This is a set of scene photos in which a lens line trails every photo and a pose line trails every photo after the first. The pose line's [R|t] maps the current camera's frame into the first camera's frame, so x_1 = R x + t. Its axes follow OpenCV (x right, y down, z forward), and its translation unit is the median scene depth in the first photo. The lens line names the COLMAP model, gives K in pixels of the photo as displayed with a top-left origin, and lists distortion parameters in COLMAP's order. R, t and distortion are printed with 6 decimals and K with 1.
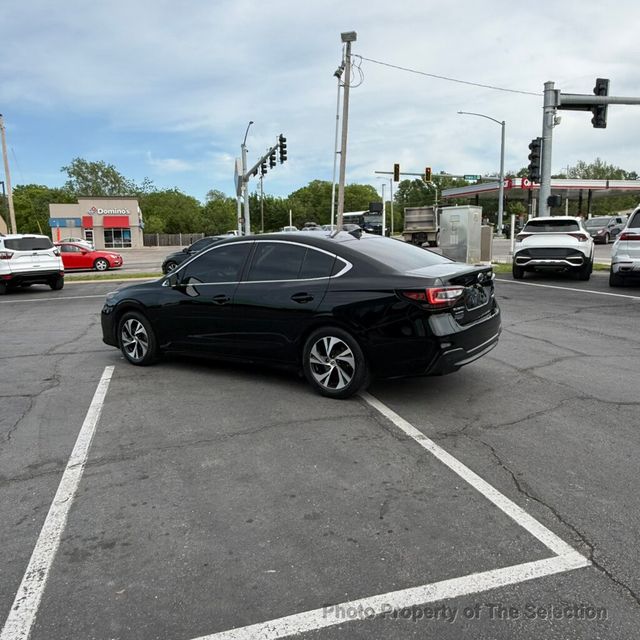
lens RADIAL K [[548.9, 0, 315.5], [0, 548.9, 322.0], [0, 0, 1]] dist [0.002021, -0.007625]
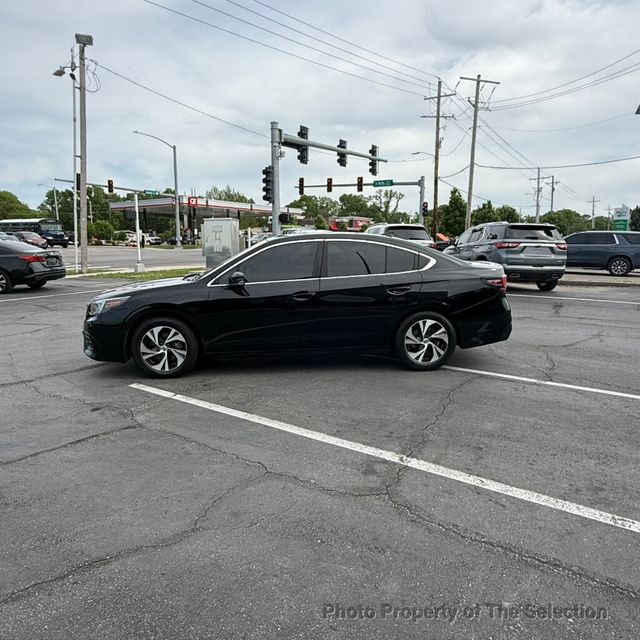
lens RADIAL K [[491.5, 0, 315.8], [0, 491.5, 324.1], [0, 0, 1]] dist [-0.006483, 0.005621]
pose [[0.781470, -0.081007, 0.618661, -0.683922], [0.082081, 0.996266, 0.026768, -0.010155], [-0.618520, 0.029862, 0.785202, 0.250889]]
